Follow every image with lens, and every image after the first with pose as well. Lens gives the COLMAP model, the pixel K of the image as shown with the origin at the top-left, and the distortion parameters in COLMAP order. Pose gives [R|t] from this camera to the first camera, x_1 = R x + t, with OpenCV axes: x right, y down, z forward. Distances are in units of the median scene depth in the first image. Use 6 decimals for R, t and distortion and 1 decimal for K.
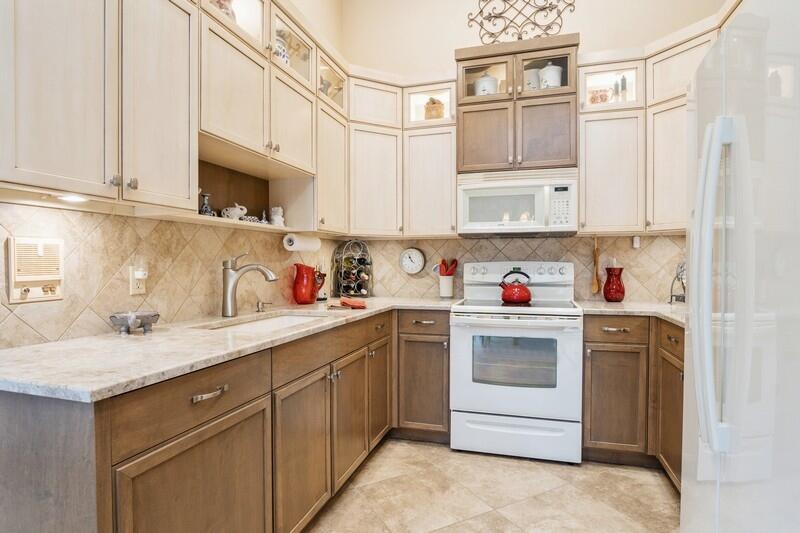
lens RADIAL K [[430.8, 0, 402.1], [0, 430.8, 271.3], [0, 0, 1]] dist [-0.033381, 0.007246]
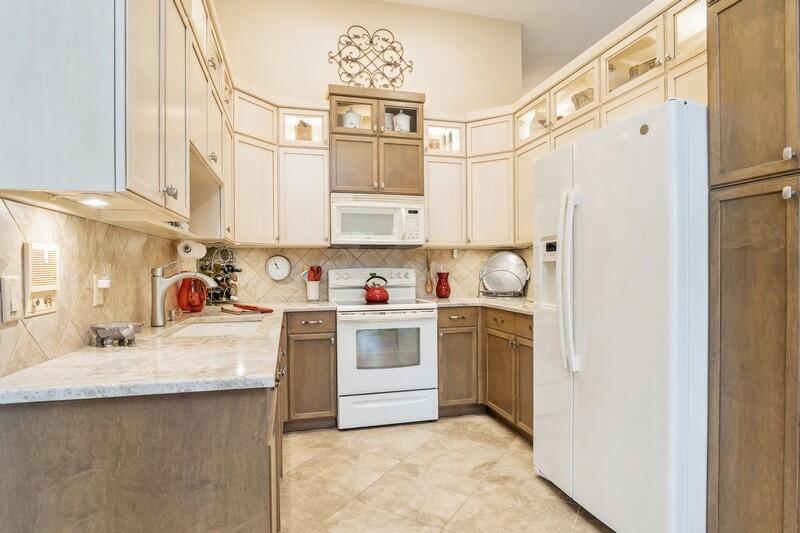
lens RADIAL K [[430.8, 0, 393.2], [0, 430.8, 273.8], [0, 0, 1]] dist [-0.033381, 0.007246]
pose [[0.854579, -0.009418, 0.519236, -0.364416], [0.014201, 0.999885, -0.005237, 0.000321], [-0.519127, 0.011849, 0.854615, -0.076123]]
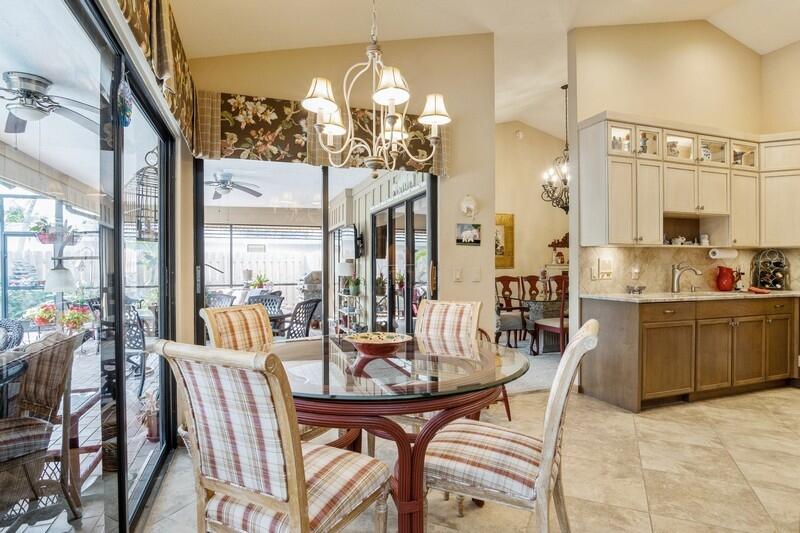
lens RADIAL K [[430.8, 0, 396.8], [0, 430.8, 266.4], [0, 0, 1]] dist [-0.033381, 0.007246]
pose [[0.584490, 0.001902, -0.811399, 0.375461], [-0.013532, 0.999881, -0.007404, 0.012724], [0.811288, 0.015307, 0.584446, -1.021996]]
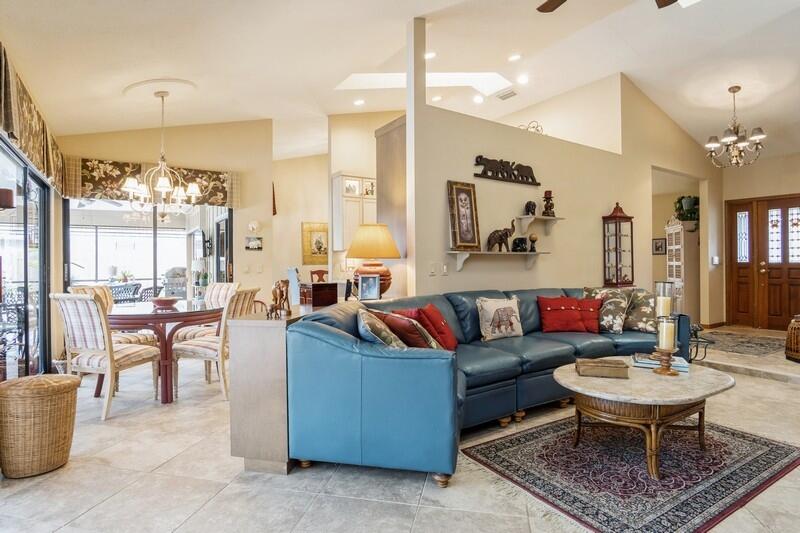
lens RADIAL K [[430.8, 0, 399.1], [0, 430.8, 262.7], [0, 0, 1]] dist [-0.033381, 0.007246]
pose [[0.761266, 0.002438, -0.648436, 1.417609], [-0.012296, 0.999867, -0.010676, 0.008998], [0.648324, 0.016100, 0.761195, -1.242055]]
